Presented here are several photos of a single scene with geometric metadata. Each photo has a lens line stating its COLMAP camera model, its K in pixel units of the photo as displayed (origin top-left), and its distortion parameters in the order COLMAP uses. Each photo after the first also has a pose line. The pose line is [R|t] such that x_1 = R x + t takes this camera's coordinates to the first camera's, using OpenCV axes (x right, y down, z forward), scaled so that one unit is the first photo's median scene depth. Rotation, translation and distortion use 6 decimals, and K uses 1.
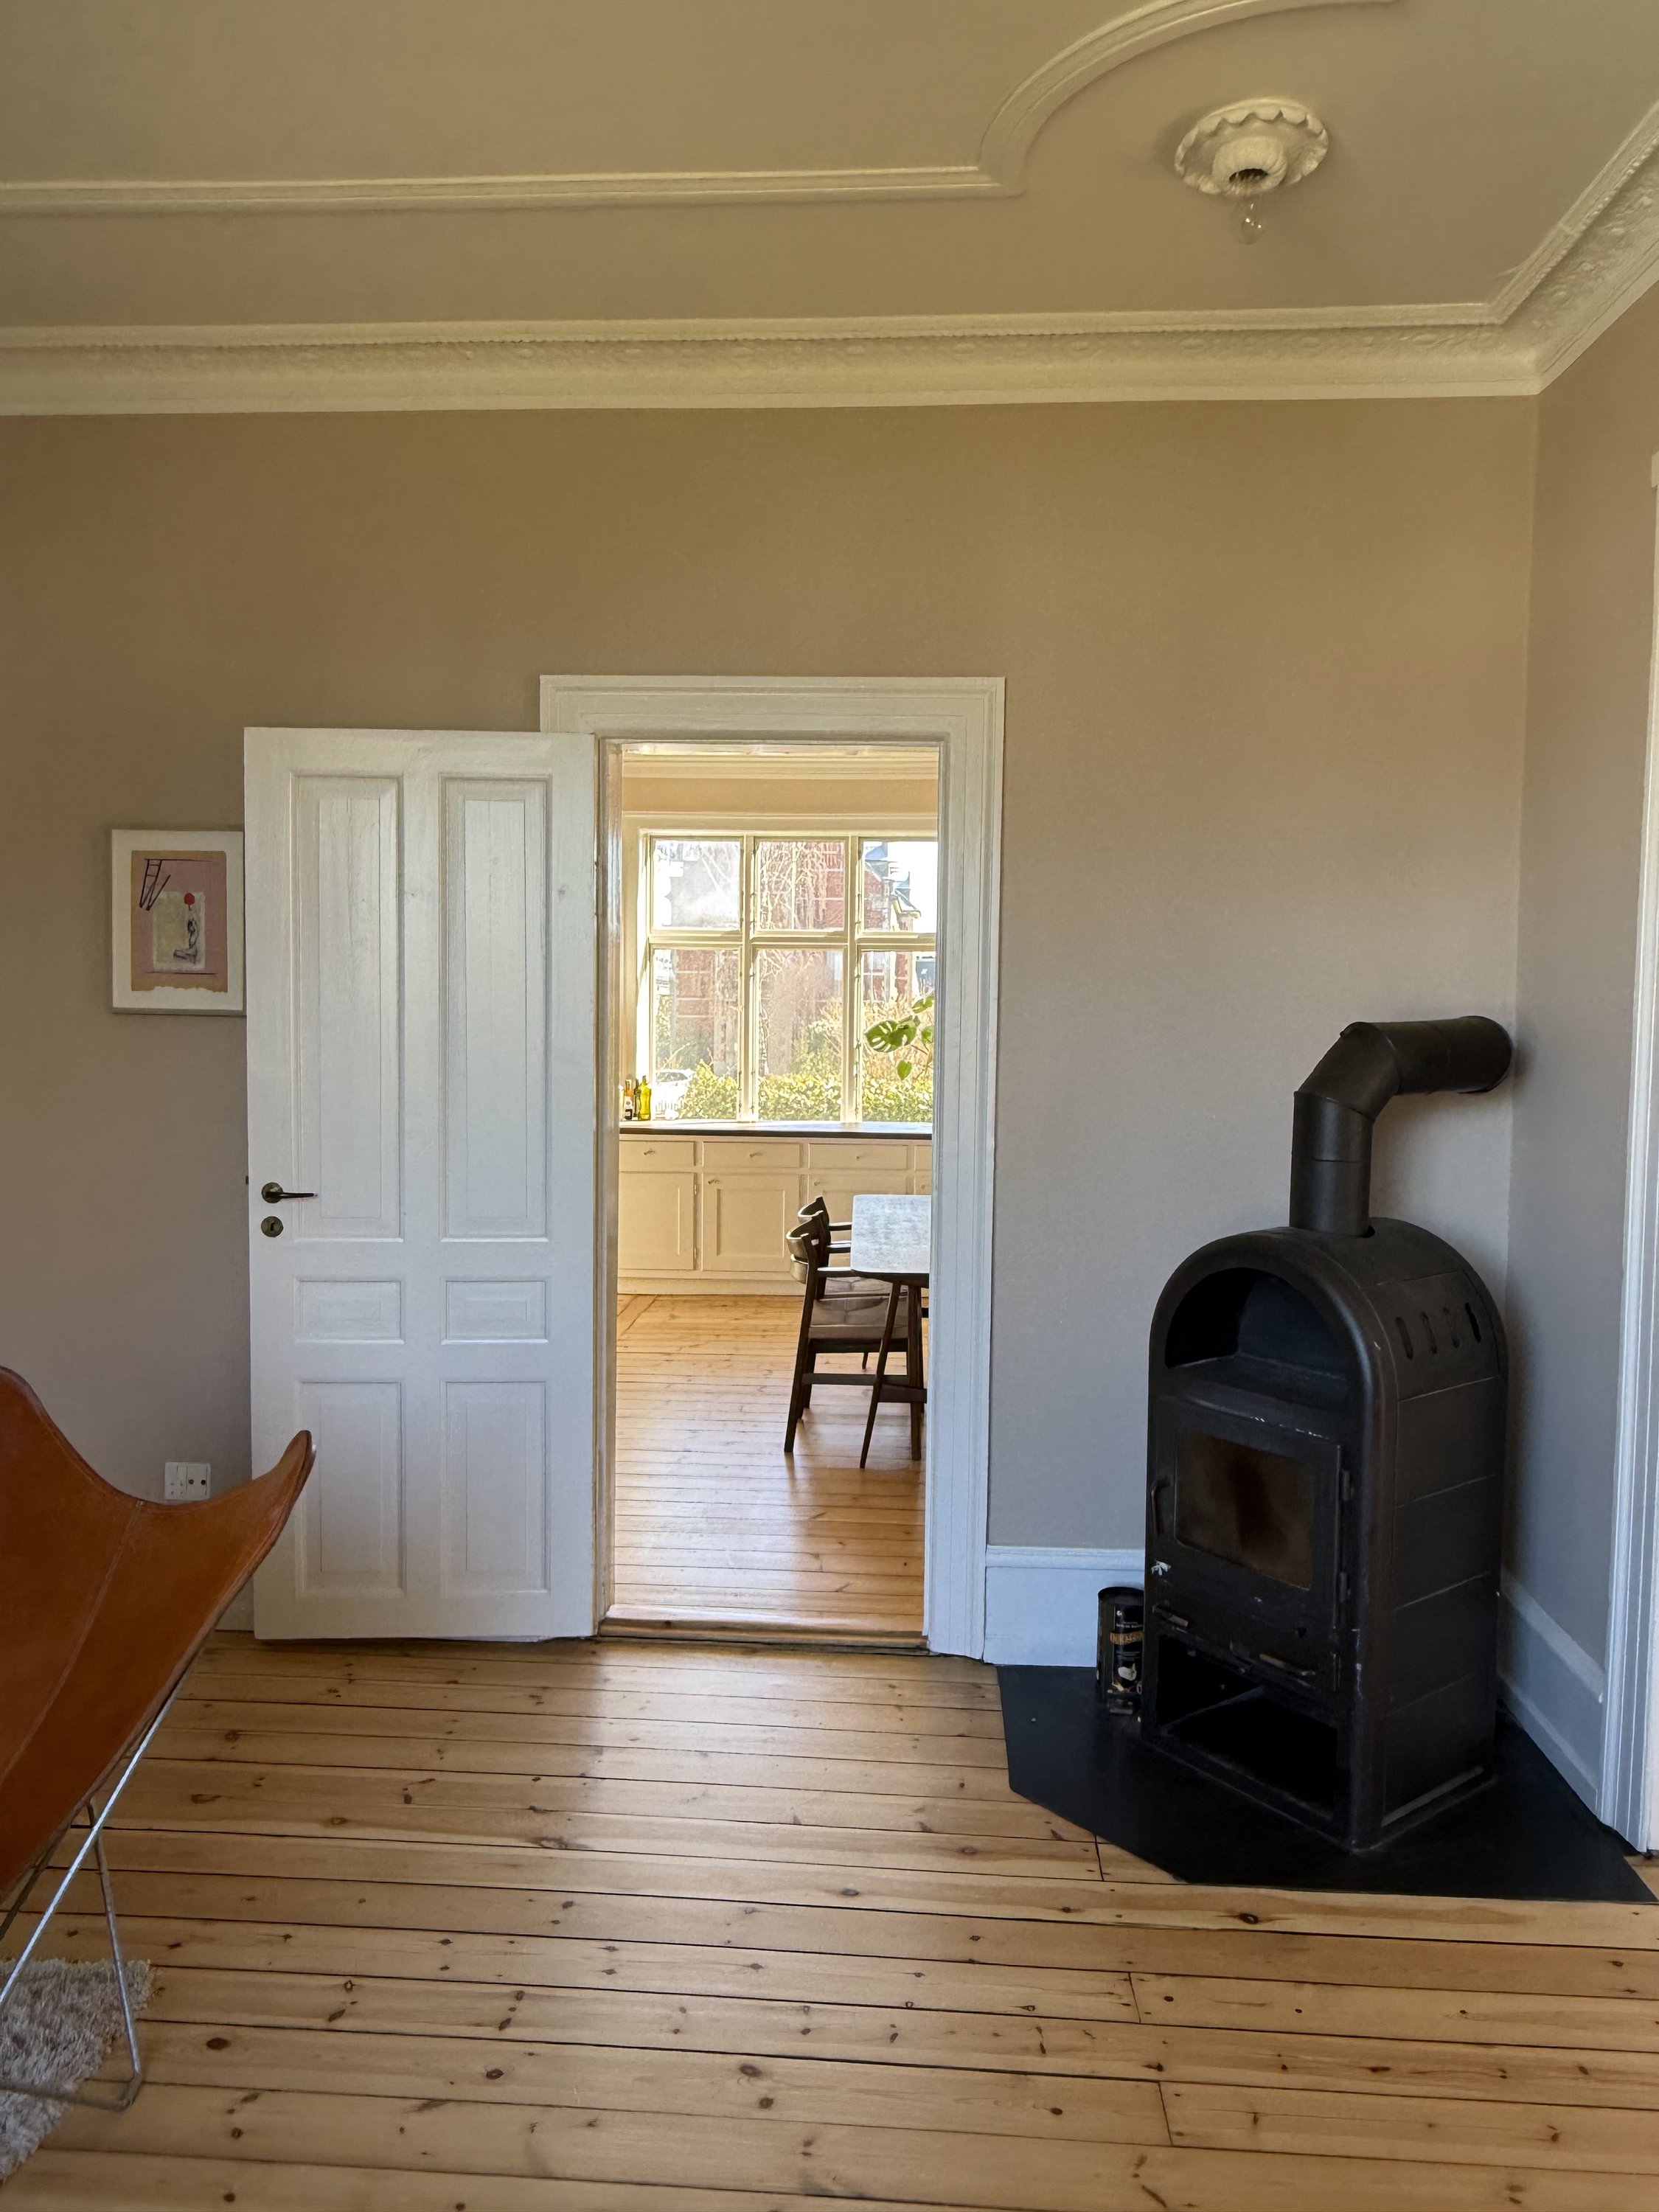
lens RADIAL K [[1470.6, 0, 827.7], [0, 1470.6, 1076.8], [0, 0, 1]] dist [-0.002415, -0.000797]
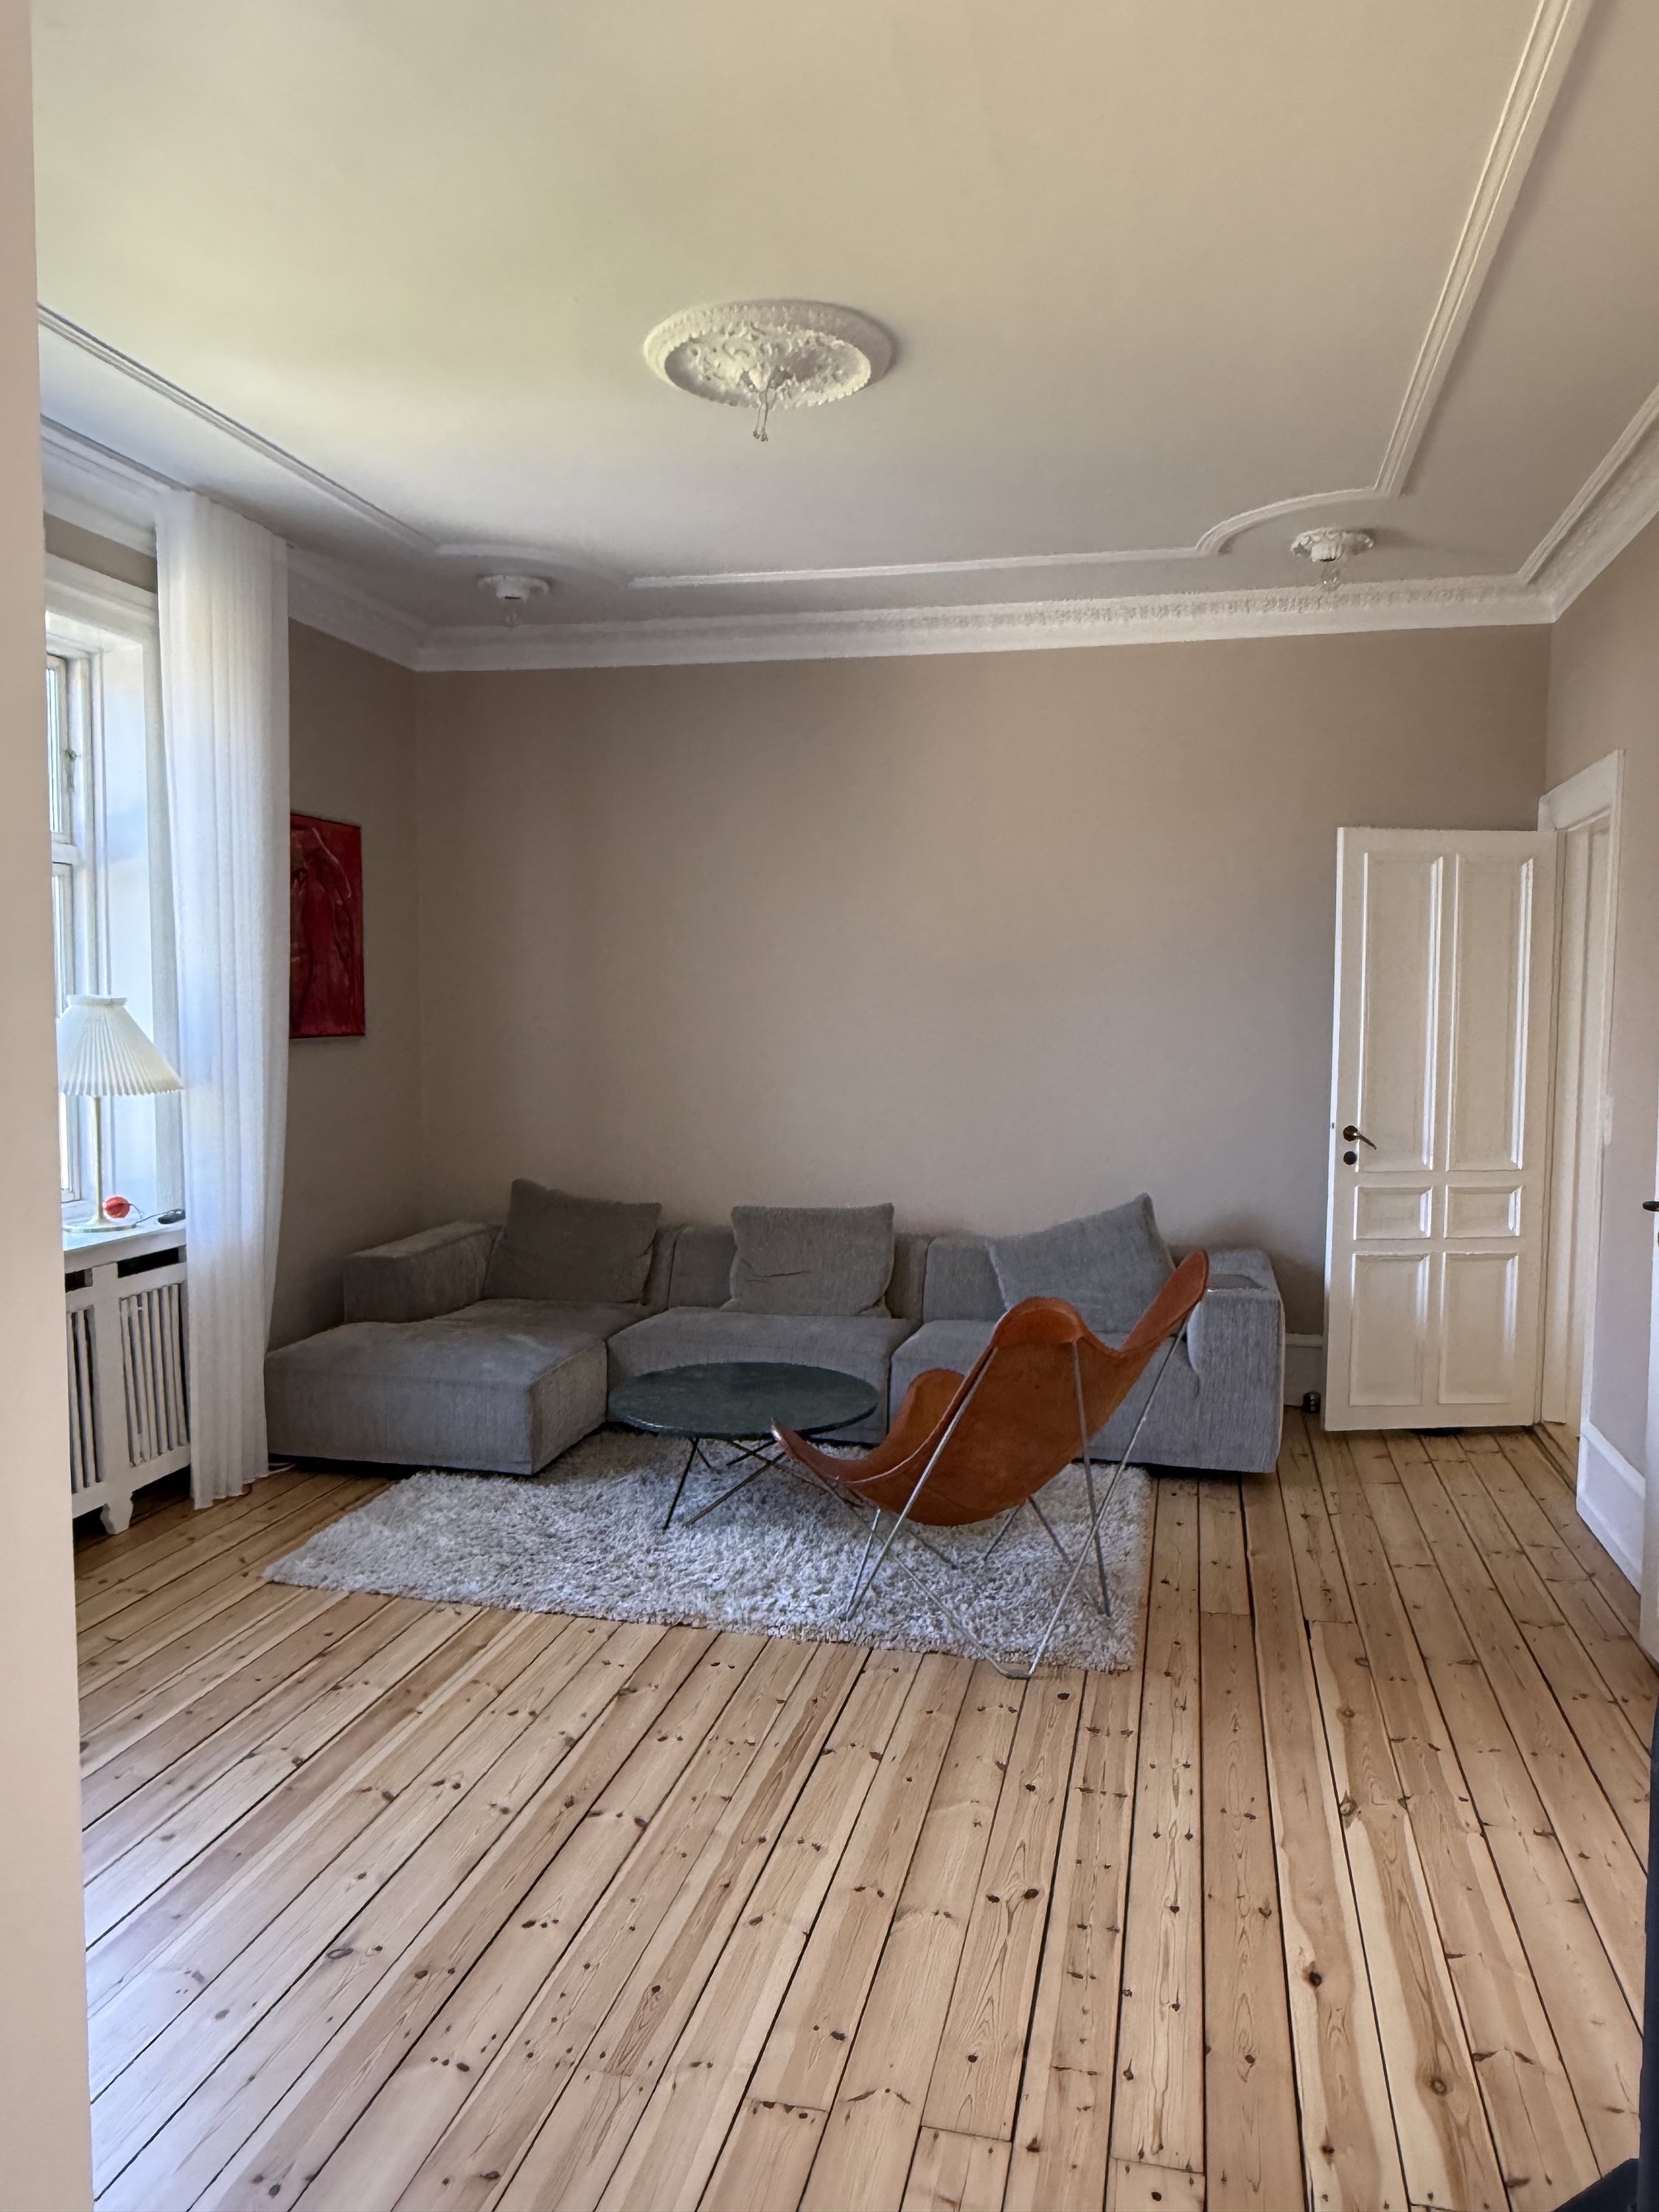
lens RADIAL K [[1559.1, 0, 829.5], [0, 1559.1, 1106.0], [0, 0, 1]] dist [-0.006883, 0.000058]
pose [[-0.151448, 0.055481, -0.986907, 1.092757], [-0.052969, 0.996533, 0.064151, -0.023544], [0.987045, 0.061991, -0.147984, 0.921643]]
